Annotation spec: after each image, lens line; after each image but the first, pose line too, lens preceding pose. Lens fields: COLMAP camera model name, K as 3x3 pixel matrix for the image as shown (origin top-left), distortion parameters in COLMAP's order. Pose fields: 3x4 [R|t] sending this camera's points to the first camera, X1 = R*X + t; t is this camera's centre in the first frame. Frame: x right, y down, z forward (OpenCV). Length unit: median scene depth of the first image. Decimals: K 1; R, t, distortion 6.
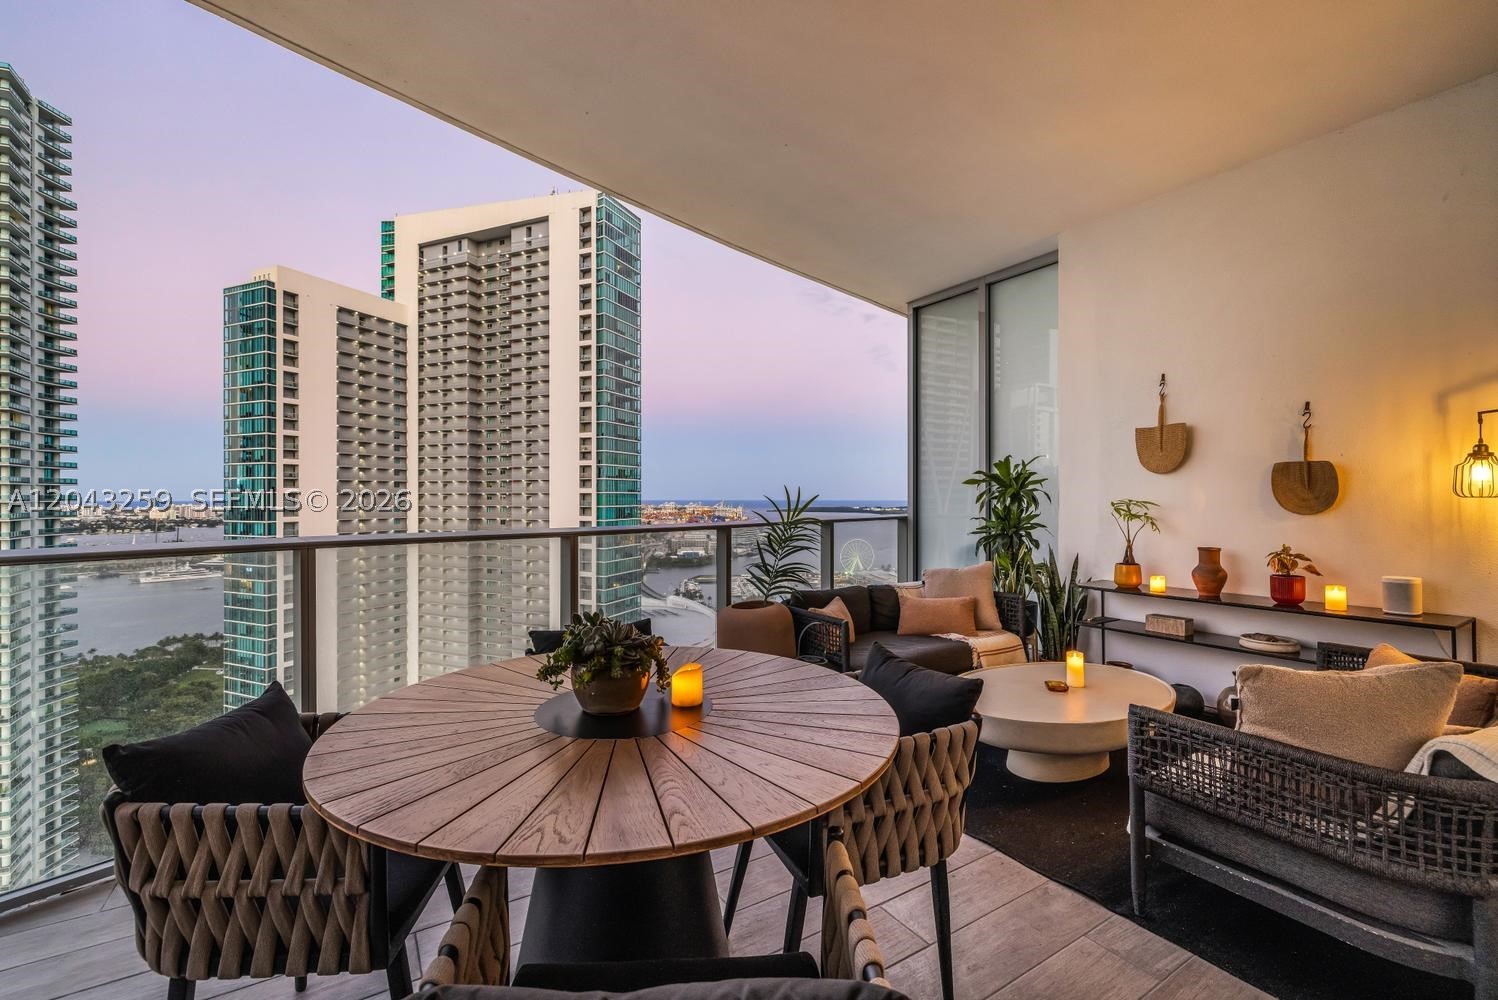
lens RADIAL K [[624.9, 0, 746.1], [0, 624.9, 495.4], [0, 0, 1]] dist [0.000235, -0.000430]
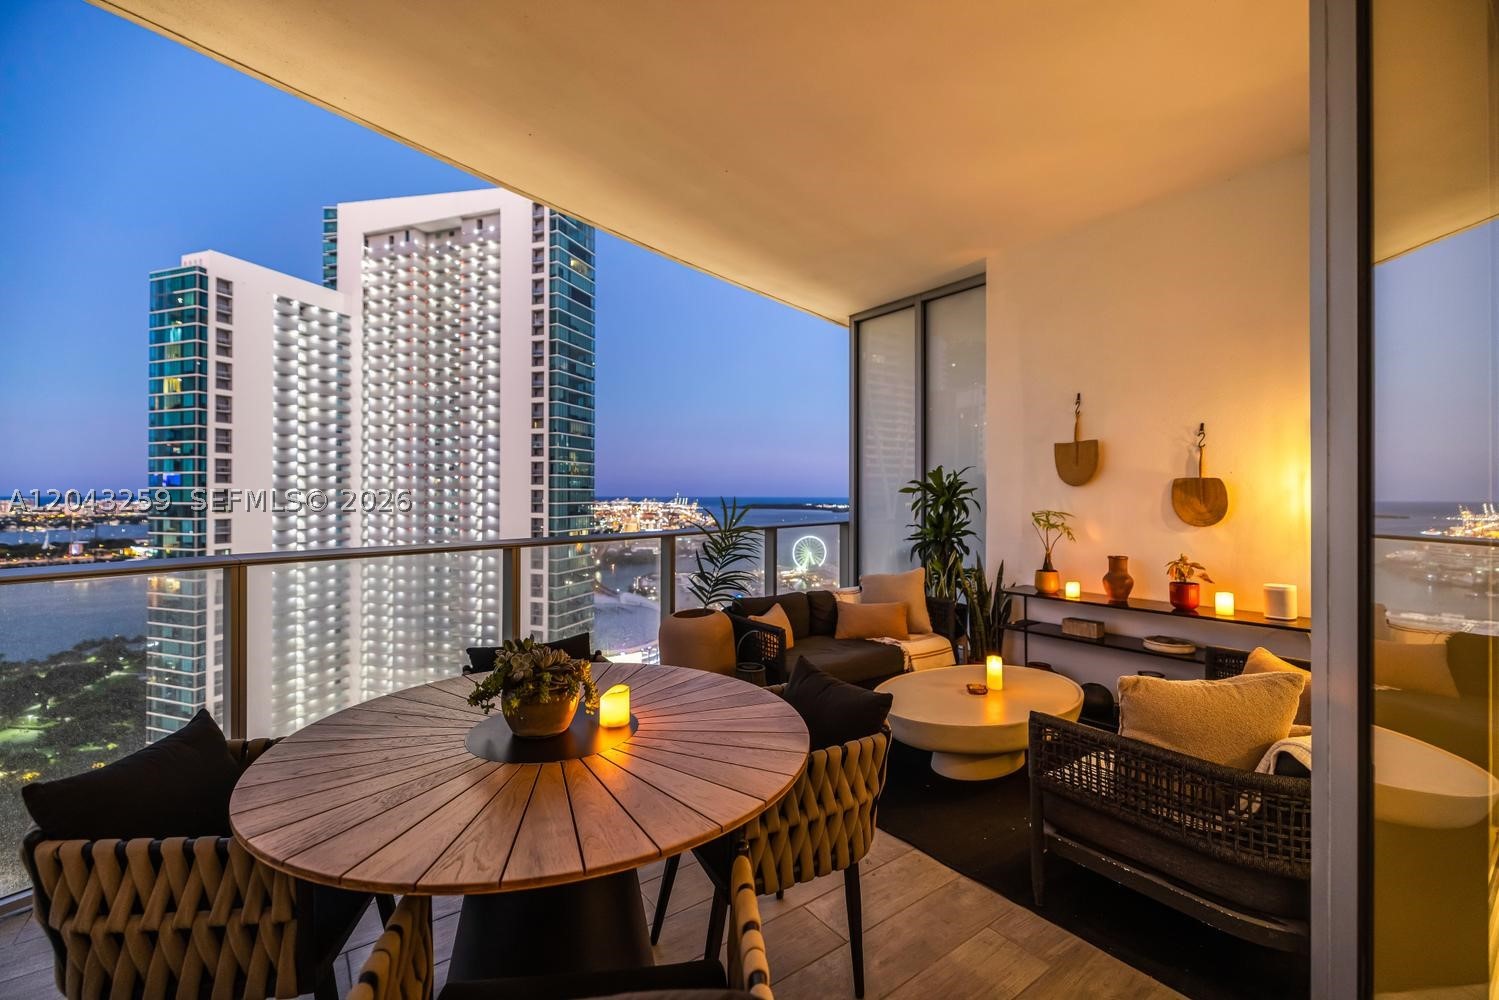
lens RADIAL K [[621.2, 0, 742.1], [0, 621.2, 487.9], [0, 0, 1]] dist [0.000485, -0.000679]
pose [[0.997818, 0.002905, 0.065961, 0.029138], [-0.002537, 0.999981, -0.005660, -0.034932], [-0.065976, 0.005481, 0.997806, -0.036745]]
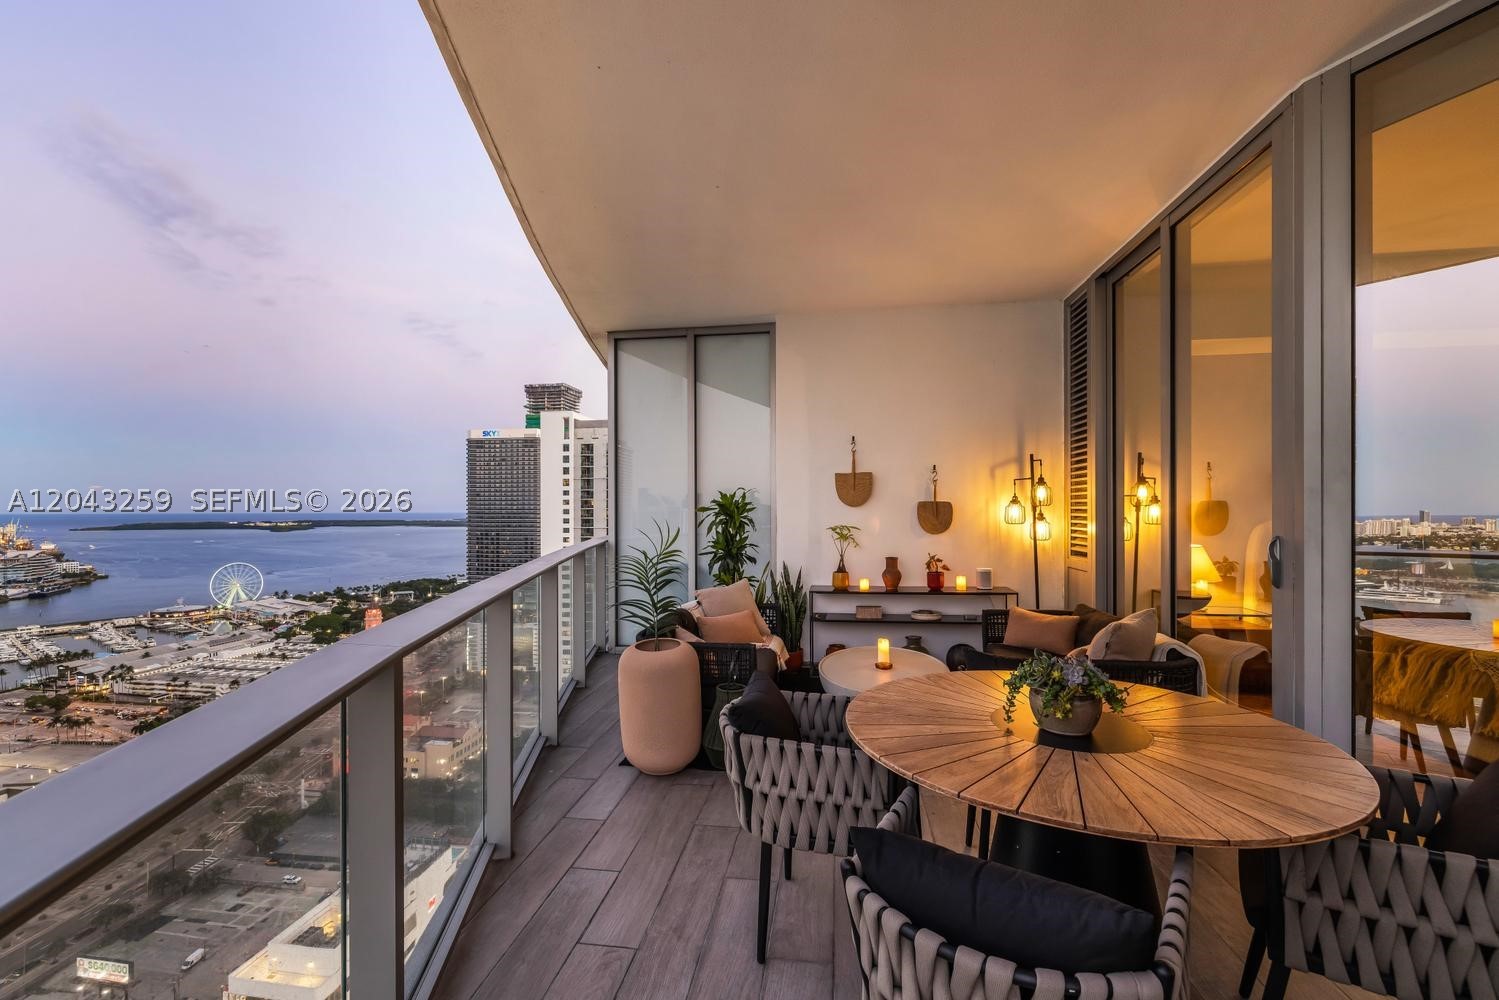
lens RADIAL K [[635.4, 0, 740.6], [0, 635.4, 487.5], [0, 0, 1]] dist [-0.006375, -0.000360]
pose [[0.654712, 0.024350, 0.755486, -0.845638], [-0.002671, 0.999549, -0.029901, -0.048253], [-0.755874, 0.017559, 0.654482, 0.354278]]
